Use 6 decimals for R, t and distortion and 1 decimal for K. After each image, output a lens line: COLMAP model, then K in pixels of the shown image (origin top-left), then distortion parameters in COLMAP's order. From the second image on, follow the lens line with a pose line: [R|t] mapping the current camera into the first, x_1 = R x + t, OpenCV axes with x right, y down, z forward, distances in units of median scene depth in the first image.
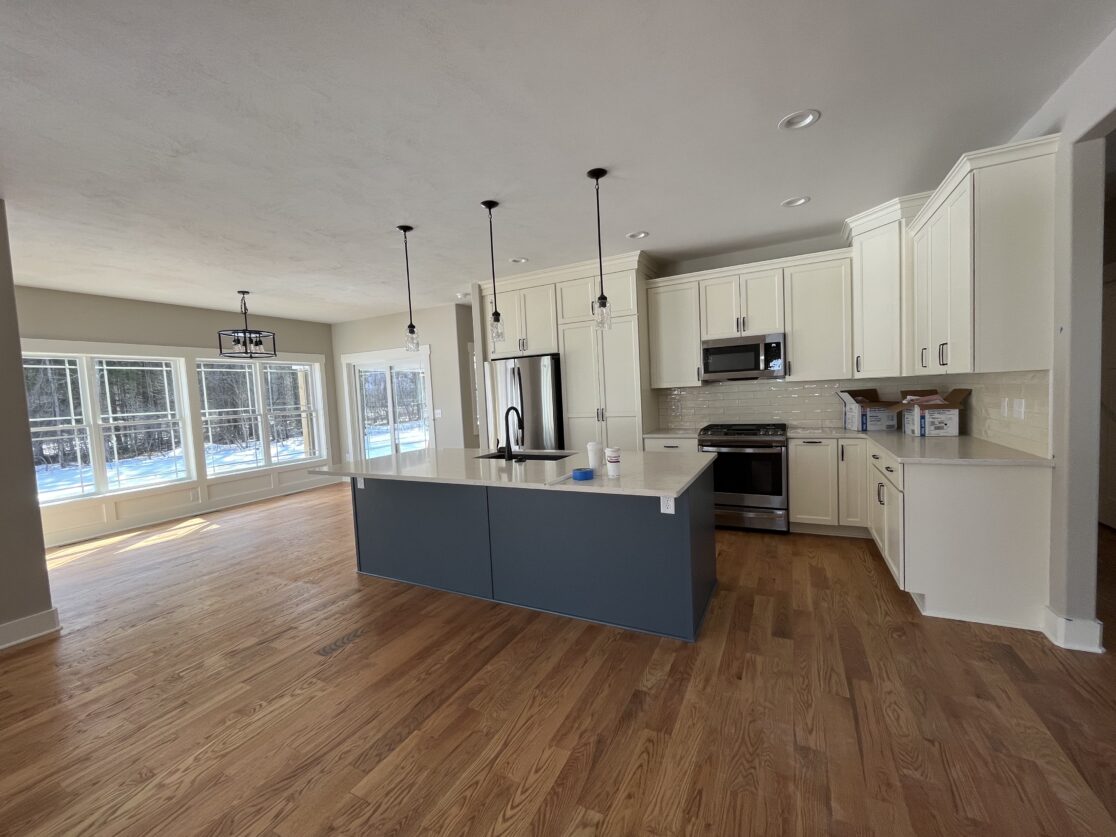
lens RADIAL K [[448.8, 0, 557.3], [0, 448.8, 423.9], [0, 0, 1]] dist [0.018515, 0.000079]
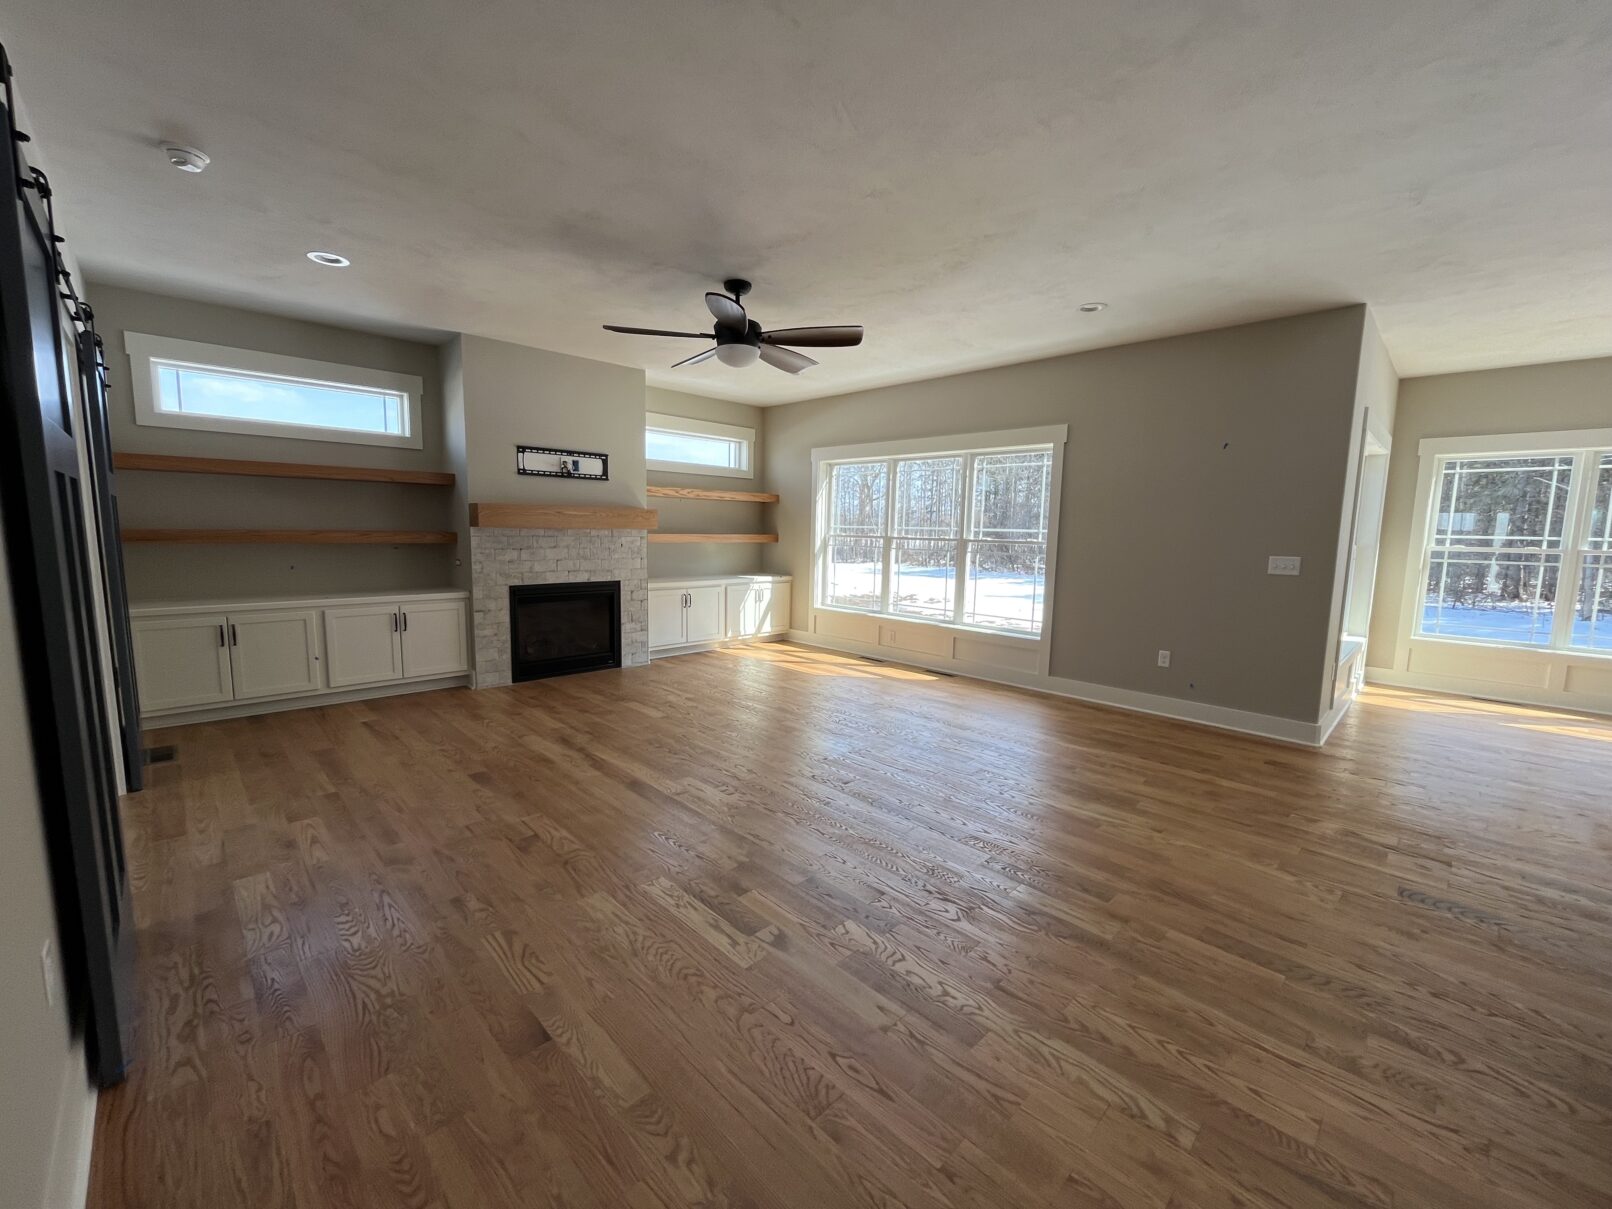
lens RADIAL K [[648.3, 0, 802.6], [0, 648.3, 607.4], [0, 0, 1]] dist [0.018515, 0.000079]
pose [[-0.306645, 0.155381, -0.939056, 0.531488], [-0.073842, 0.979729, 0.186224, -0.026083], [0.948955, 0.126446, -0.288956, 0.323624]]
